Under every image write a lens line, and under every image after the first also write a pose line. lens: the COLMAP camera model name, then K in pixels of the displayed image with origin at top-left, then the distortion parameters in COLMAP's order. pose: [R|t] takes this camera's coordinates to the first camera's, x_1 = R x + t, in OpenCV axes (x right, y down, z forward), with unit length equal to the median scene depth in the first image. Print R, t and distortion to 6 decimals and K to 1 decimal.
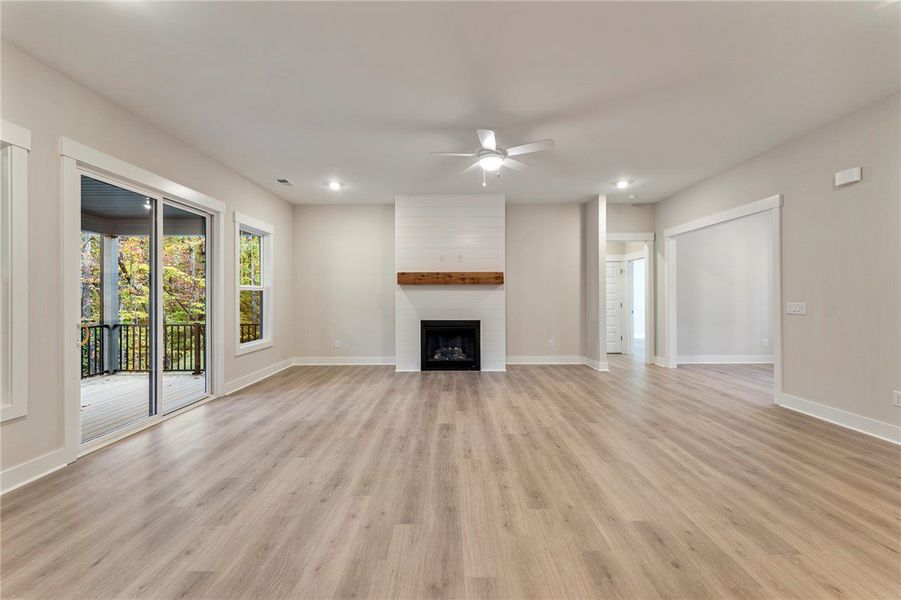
lens RADIAL K [[365.3, 0, 449.9], [0, 365.3, 298.0], [0, 0, 1]] dist [-0.018921, 0.000152]
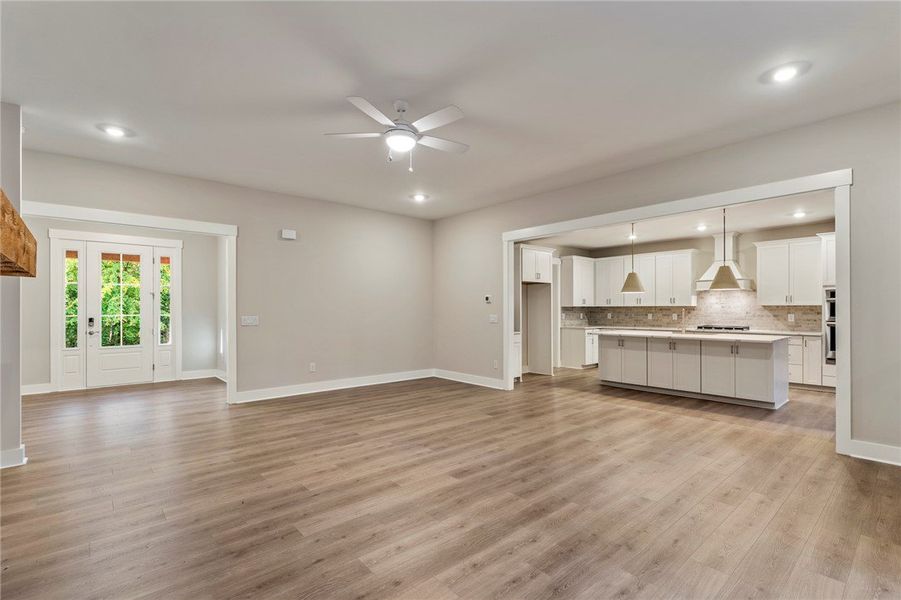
lens RADIAL K [[414.8, 0, 446.3], [0, 414.8, 304.4], [0, 0, 1]] dist [0.021061, 0.000205]
pose [[-0.655910, 0.008025, 0.754796, -0.771817], [0.006027, 0.999967, -0.005395, -0.022180], [-0.754815, 0.001010, -0.655937, 1.824574]]
